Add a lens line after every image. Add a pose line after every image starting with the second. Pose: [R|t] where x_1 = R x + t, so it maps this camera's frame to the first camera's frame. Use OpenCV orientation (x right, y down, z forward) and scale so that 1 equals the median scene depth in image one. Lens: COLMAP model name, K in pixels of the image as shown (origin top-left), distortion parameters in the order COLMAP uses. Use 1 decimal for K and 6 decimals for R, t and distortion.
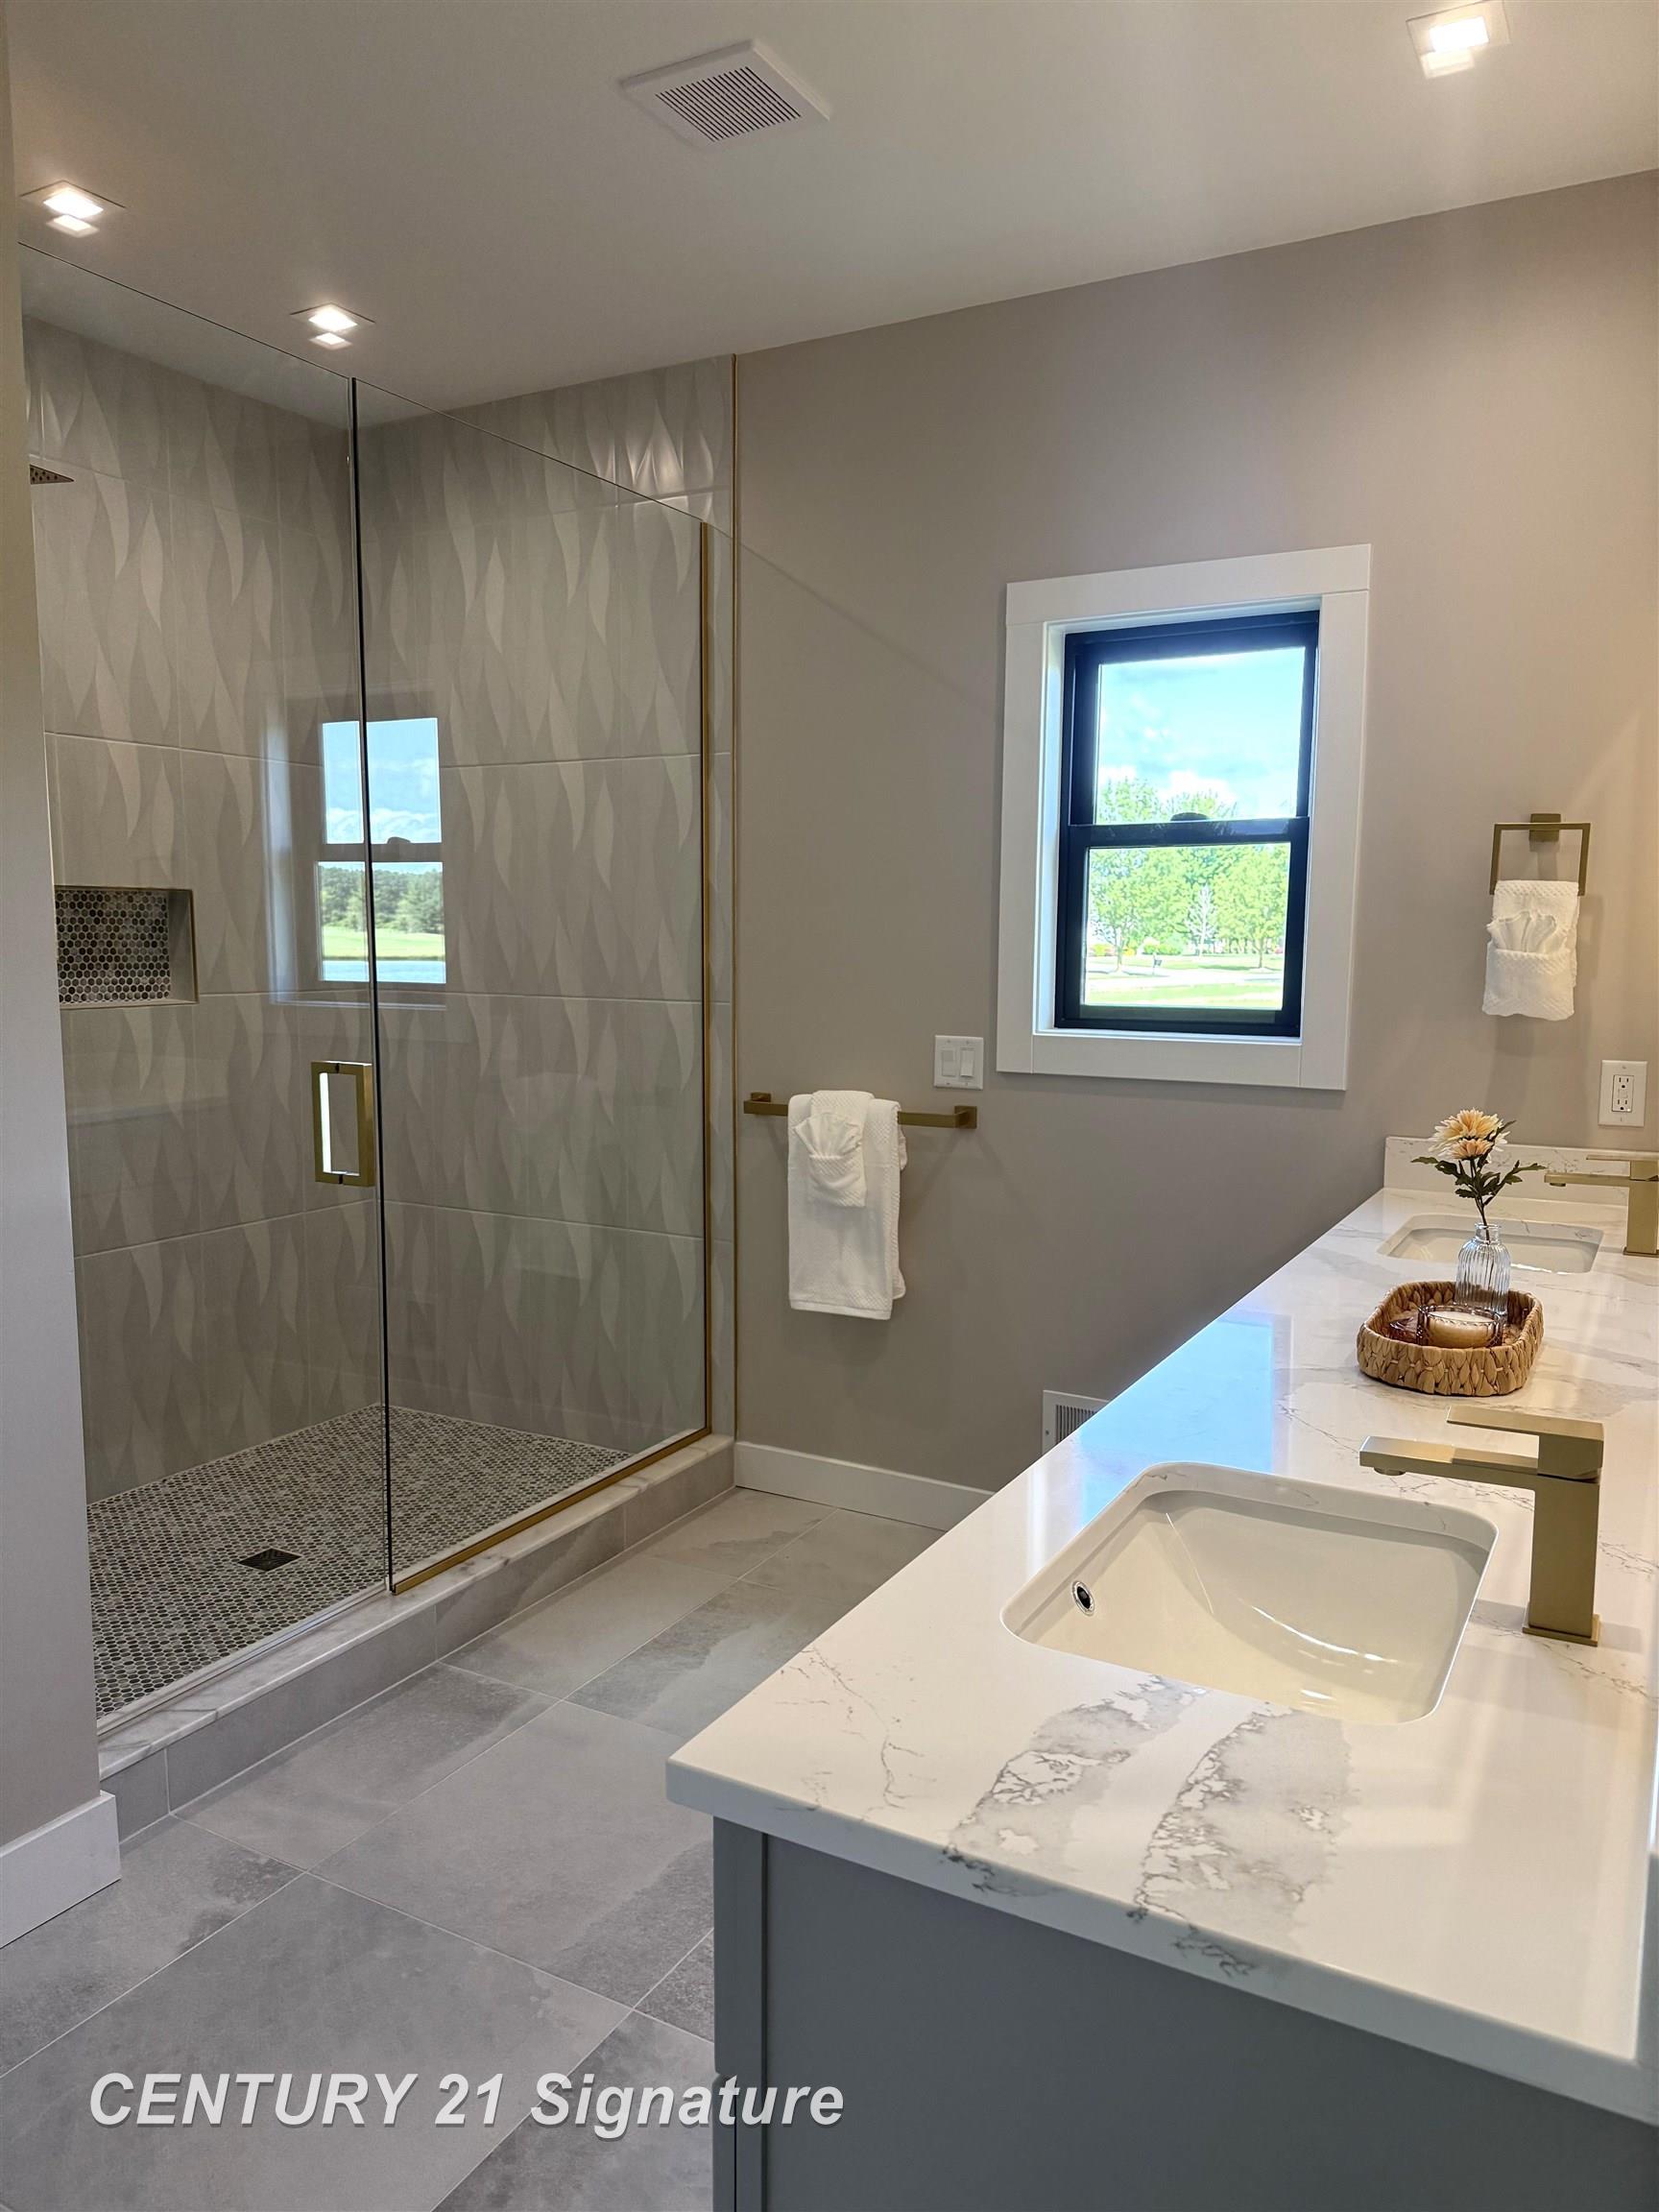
lens RADIAL K [[1537.3, 0, 829.5], [0, 1537.3, 1106.0], [0, 0, 1]] dist [-0.002448, -0.004927]
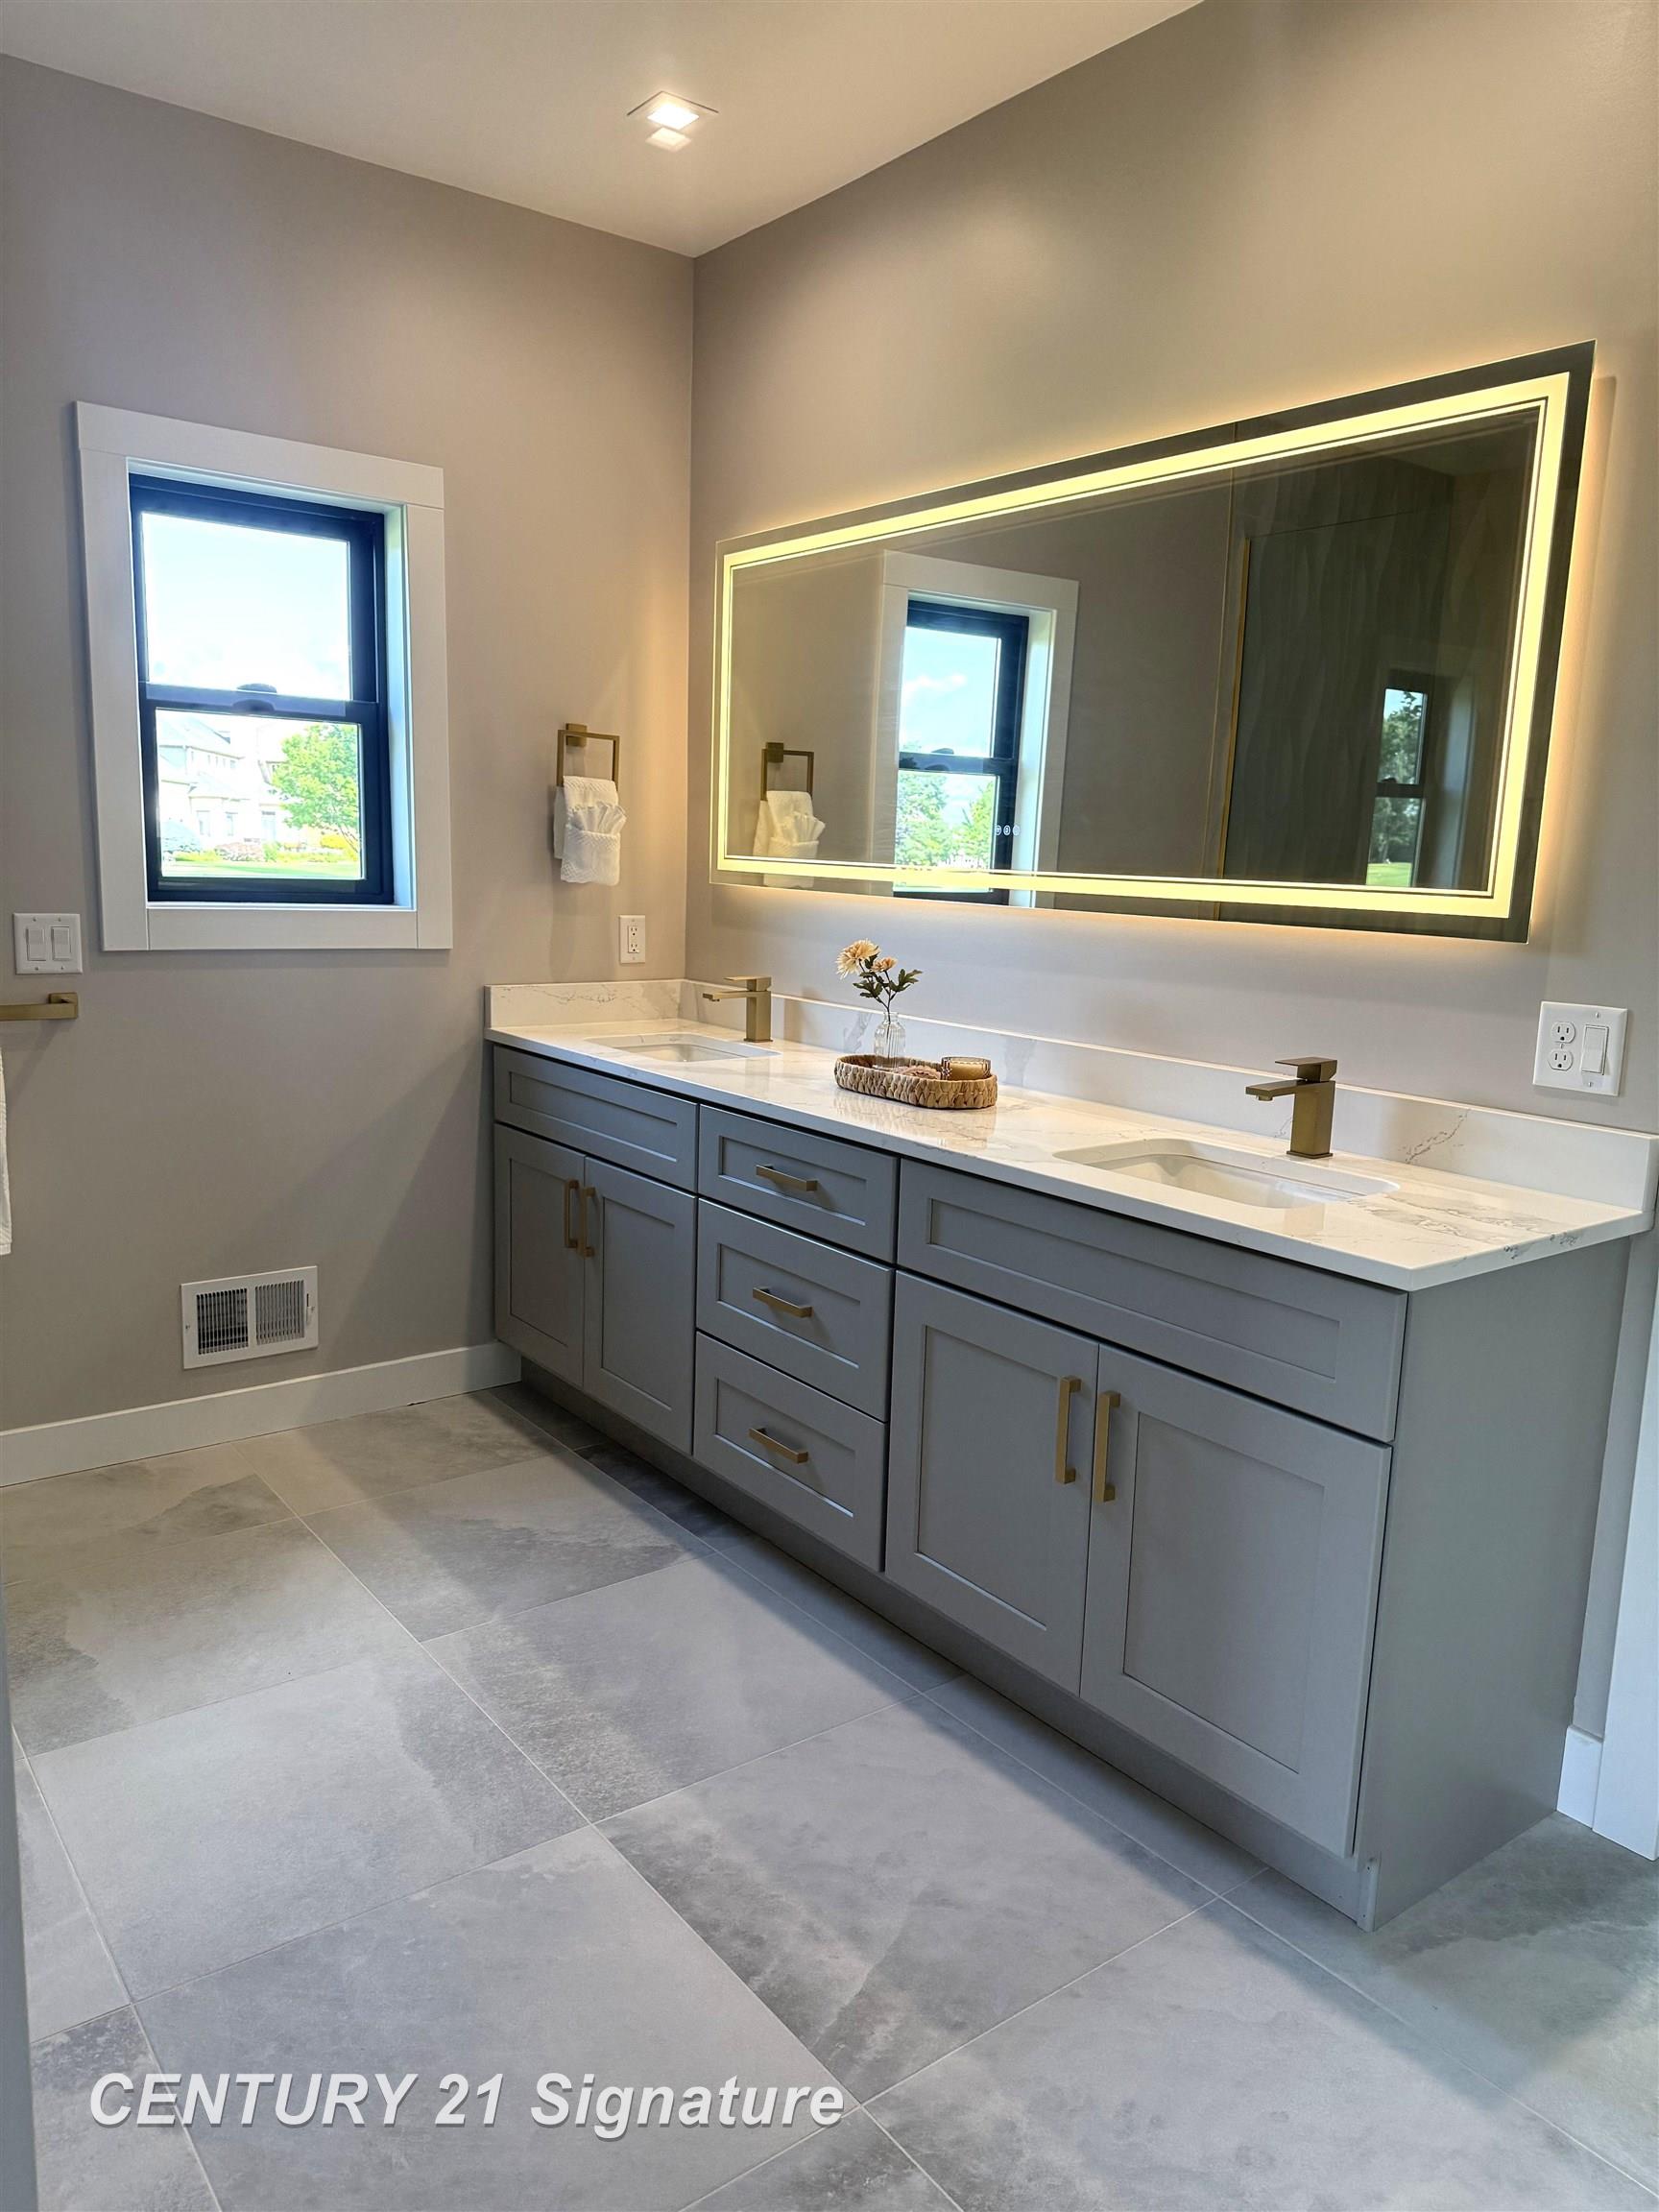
lens RADIAL K [[1559.0, 0, 829.5], [0, 1559.0, 1106.0], [0, 0, 1]] dist [0.047456, -0.042476]
pose [[0.391549, -0.143798, 0.908852, -0.649891], [0.065295, 0.989566, 0.128439, -0.026067], [-0.917838, 0.009053, 0.396853, 0.265005]]
